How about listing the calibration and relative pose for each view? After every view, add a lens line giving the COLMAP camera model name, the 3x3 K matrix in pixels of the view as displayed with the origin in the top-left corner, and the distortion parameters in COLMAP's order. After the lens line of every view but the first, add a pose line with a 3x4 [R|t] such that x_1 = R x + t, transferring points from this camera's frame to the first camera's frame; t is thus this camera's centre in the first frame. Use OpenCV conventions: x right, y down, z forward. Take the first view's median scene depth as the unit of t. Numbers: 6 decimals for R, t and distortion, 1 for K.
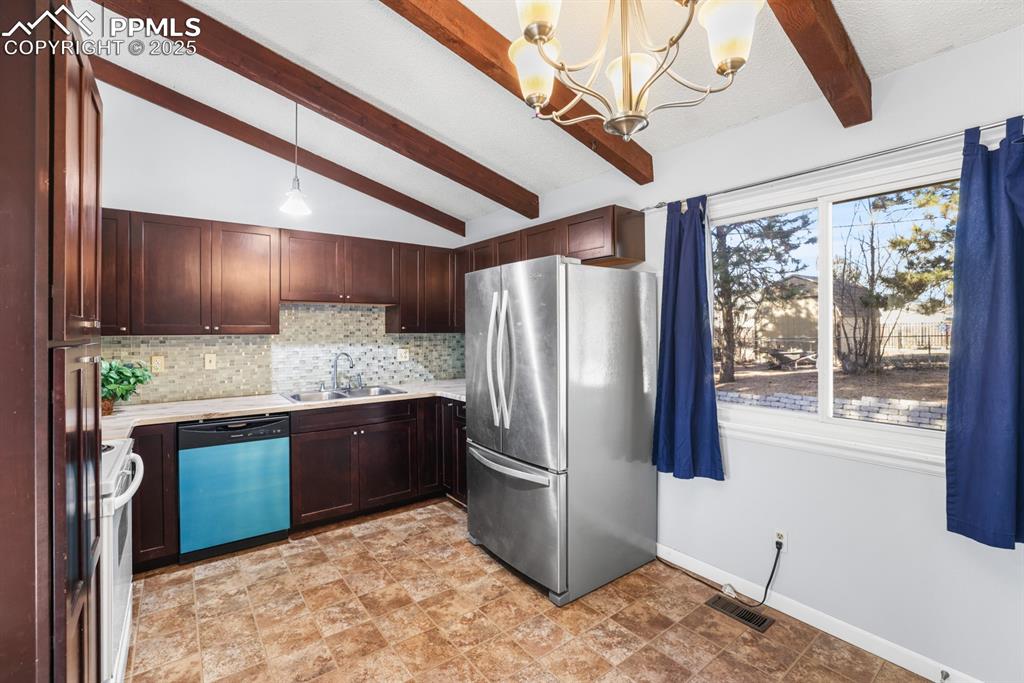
lens RADIAL K [[444.4, 0, 510.3], [0, 444.4, 332.3], [0, 0, 1]] dist [0.000229, 0.000024]
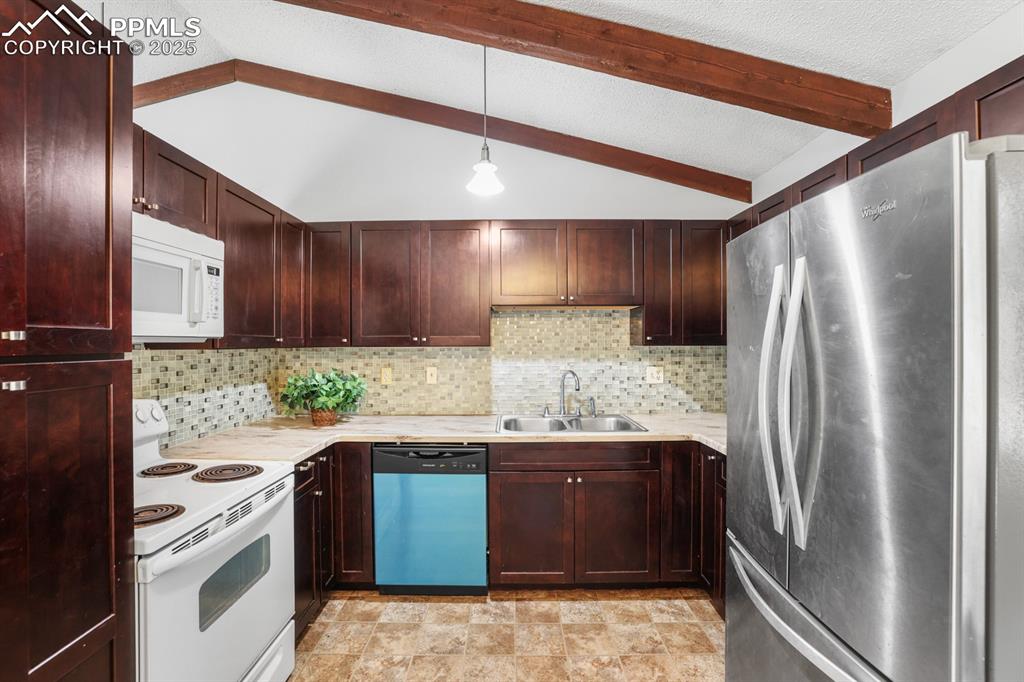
lens RADIAL K [[443.9, 0, 510.5], [0, 443.9, 346.8], [0, 0, 1]] dist [-0.035109, 0.000655]
pose [[0.789702, 0.006811, -0.613453, 0.025554], [-0.001834, 0.999960, 0.008741, -0.002408], [0.613488, -0.005778, 0.789683, 0.364627]]
